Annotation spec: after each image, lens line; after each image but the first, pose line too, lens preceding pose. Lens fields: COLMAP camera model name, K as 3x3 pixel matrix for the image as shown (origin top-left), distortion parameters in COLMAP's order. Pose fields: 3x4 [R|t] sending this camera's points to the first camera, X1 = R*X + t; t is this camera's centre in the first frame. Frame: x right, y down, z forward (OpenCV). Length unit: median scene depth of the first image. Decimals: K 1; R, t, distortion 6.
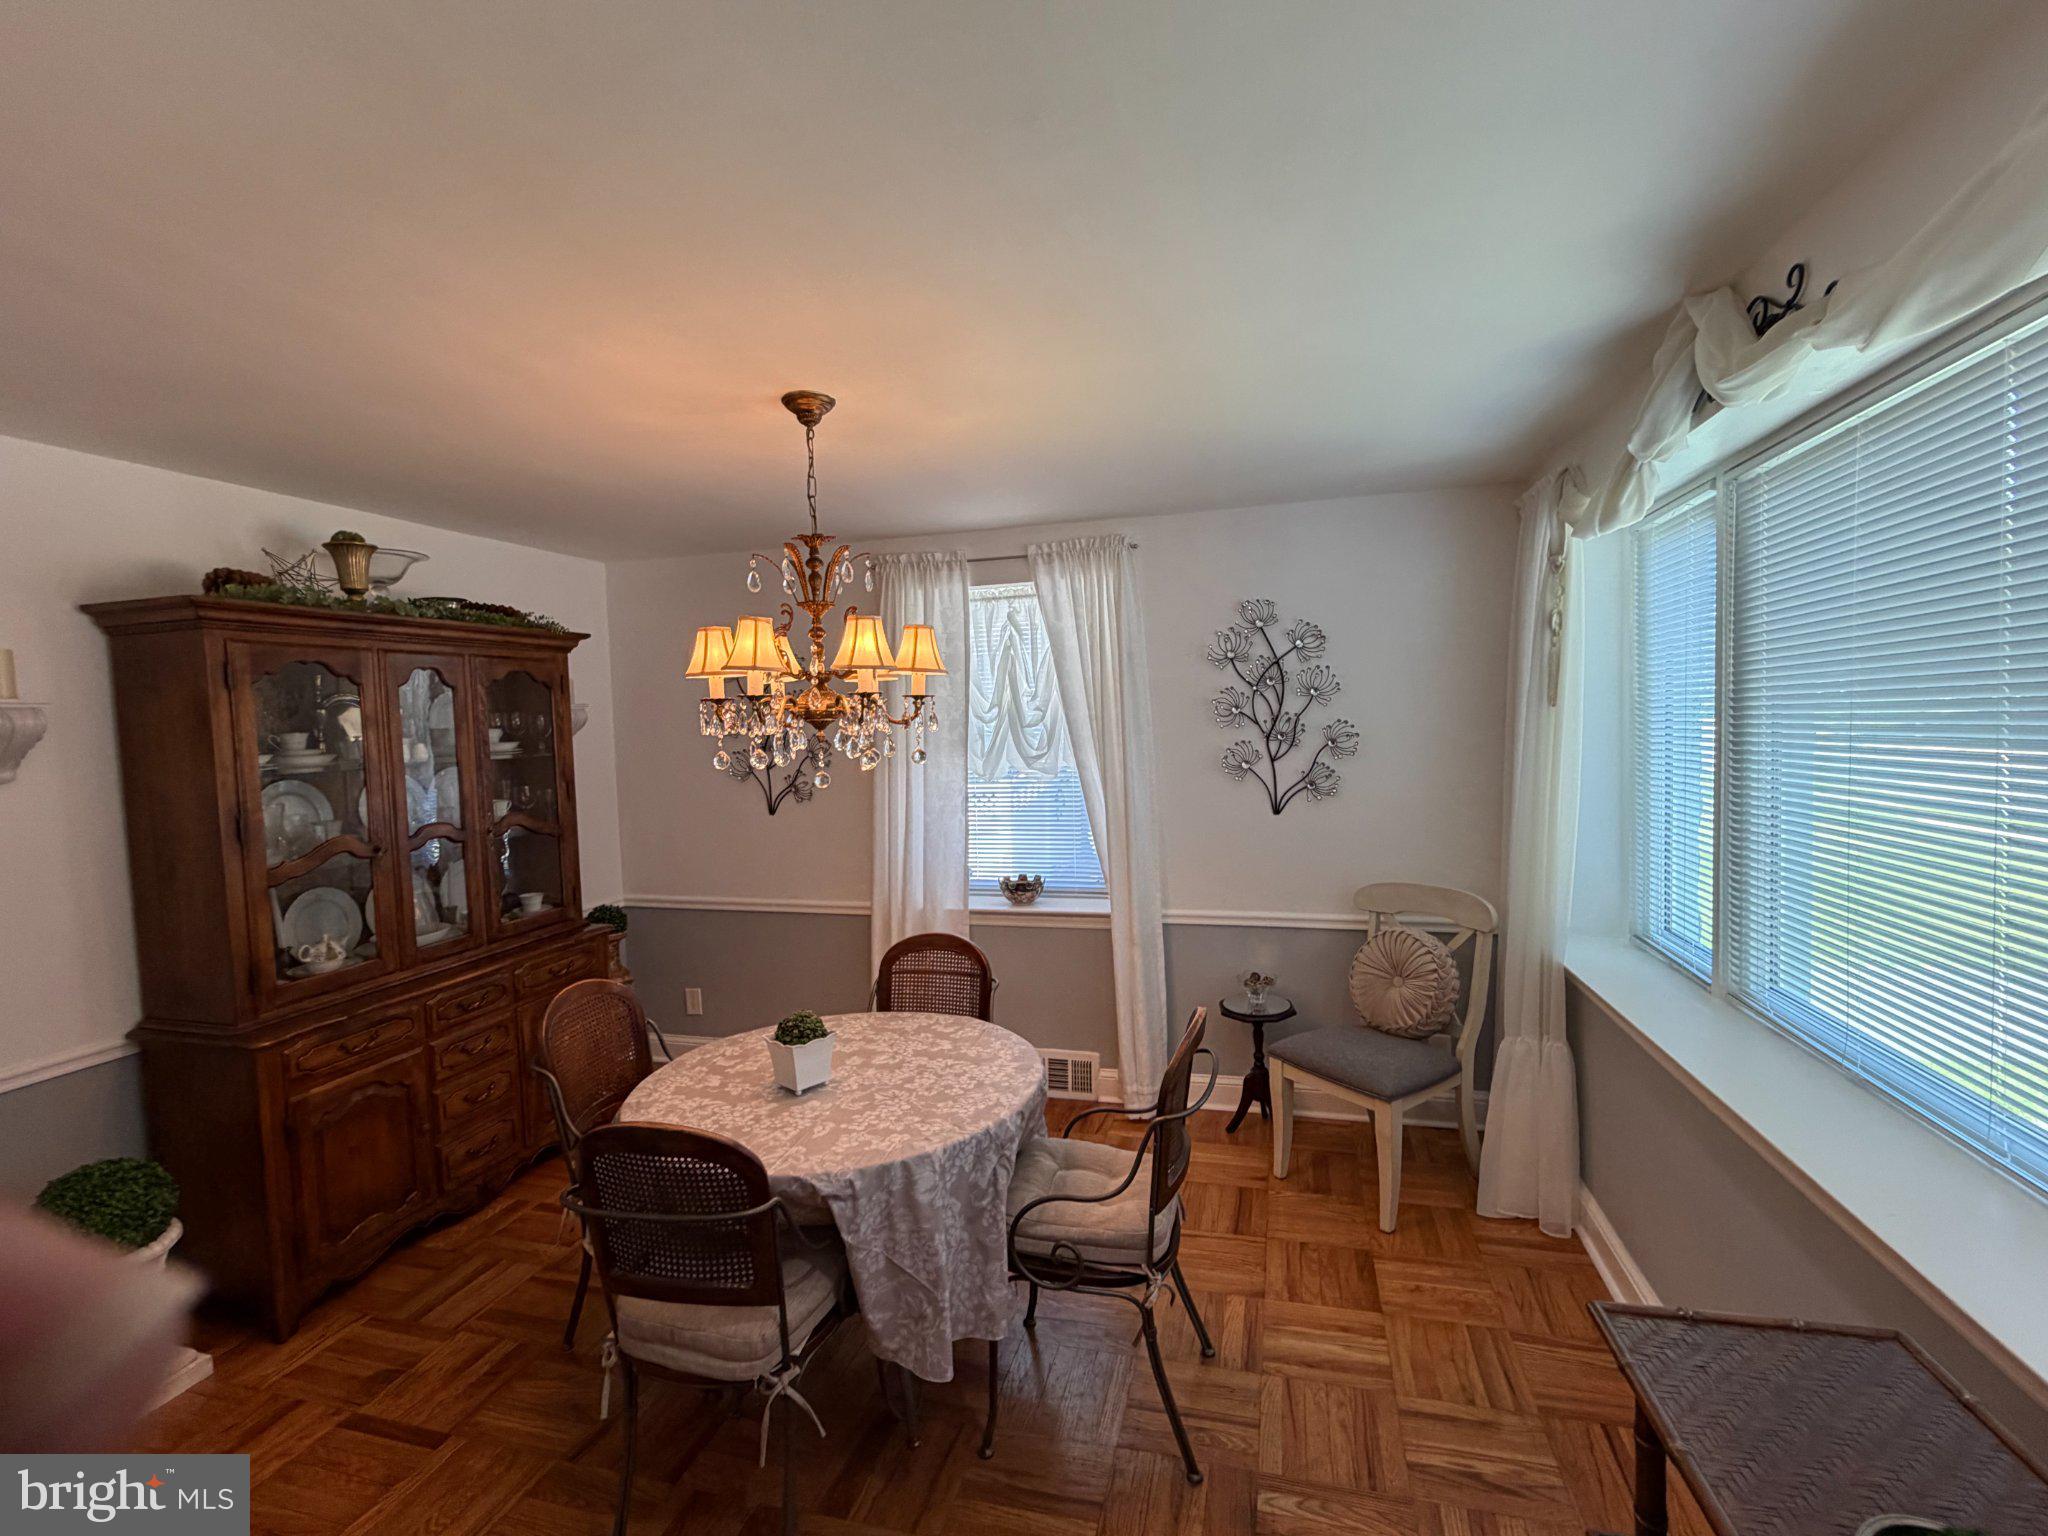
lens RADIAL K [[919.7, 0, 1021.9], [0, 919.7, 769.8], [0, 0, 1]] dist [-0.001689, -0.000154]
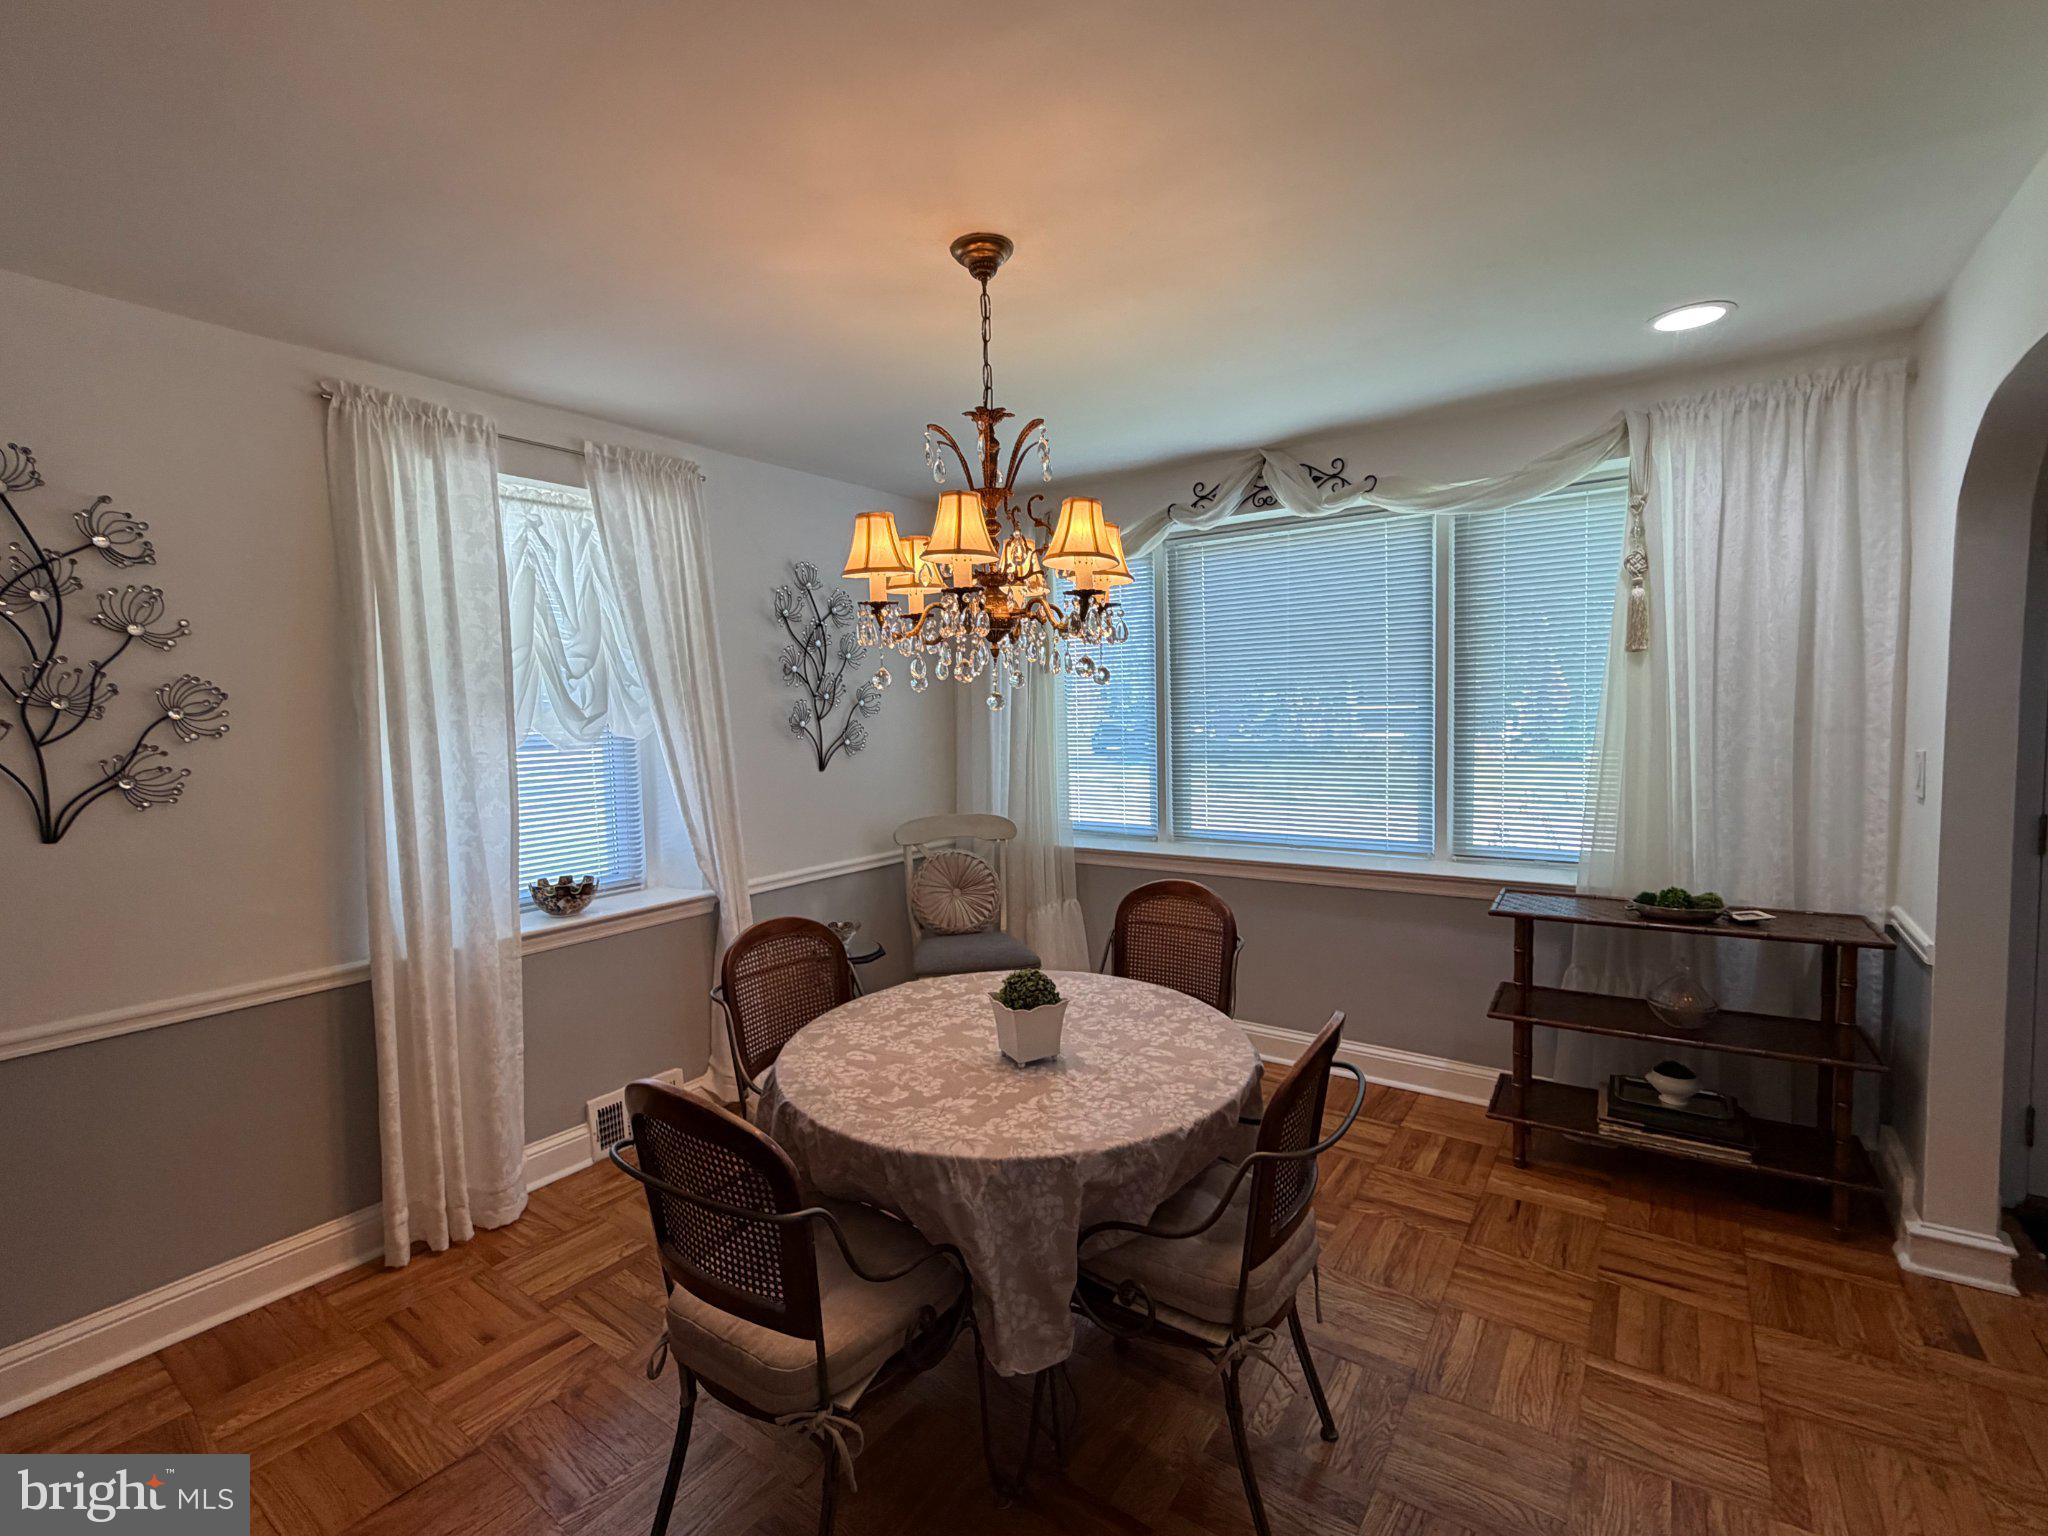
lens RADIAL K [[919.7, 0, 1020.2], [0, 919.7, 762.6], [0, 0, 1]] dist [-0.001689, -0.000154]
pose [[0.342036, -0.037448, 0.938940, -0.631764], [0.062614, 0.997893, 0.016990, 0.035780], [-0.937599, 0.052980, 0.343660, 0.432081]]
